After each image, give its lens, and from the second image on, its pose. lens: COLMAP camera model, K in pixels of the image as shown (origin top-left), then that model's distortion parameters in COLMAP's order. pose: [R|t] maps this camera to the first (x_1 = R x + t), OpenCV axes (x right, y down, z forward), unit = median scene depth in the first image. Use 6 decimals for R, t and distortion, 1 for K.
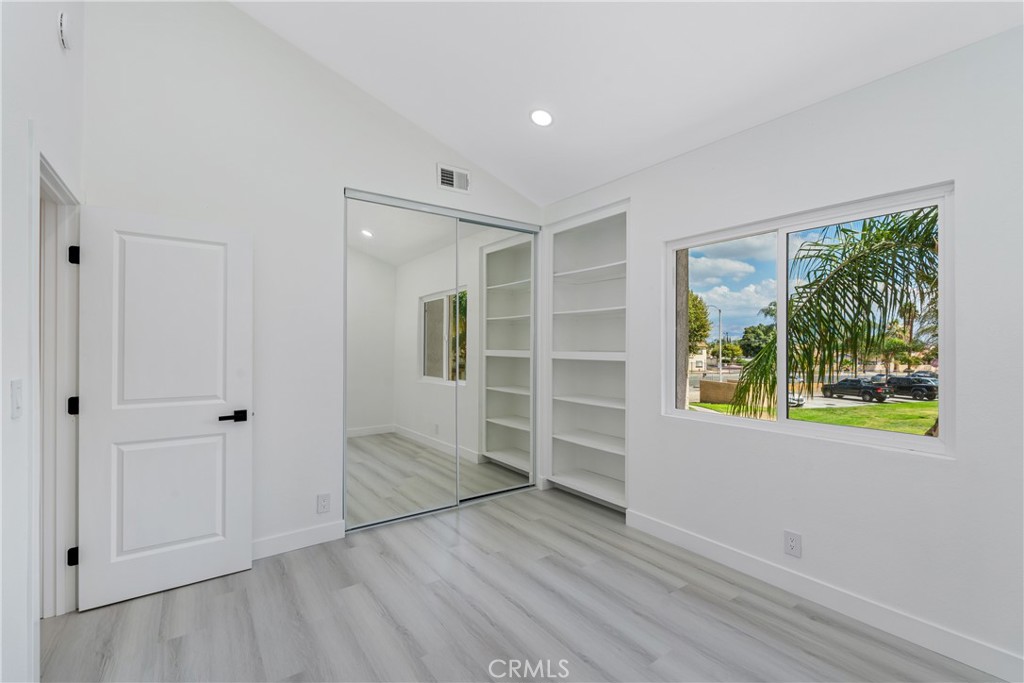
lens RADIAL K [[449.8, 0, 511.6], [0, 449.8, 341.3], [0, 0, 1]] dist [-0.000503, -0.000781]
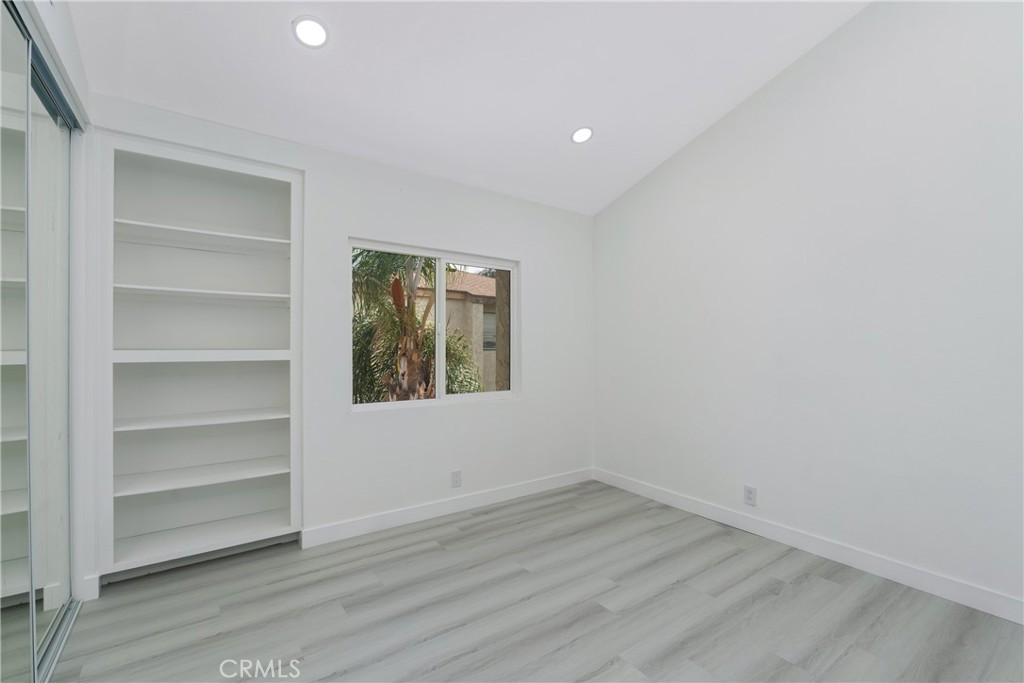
lens RADIAL K [[449.8, 0, 512.1], [0, 449.8, 345.7], [0, 0, 1]] dist [-0.000503, -0.000781]
pose [[0.004877, -0.004690, 0.999977, -0.712925], [-0.012338, 0.999913, 0.004750, 0.007917], [-0.999912, -0.012361, 0.004819, 0.700017]]
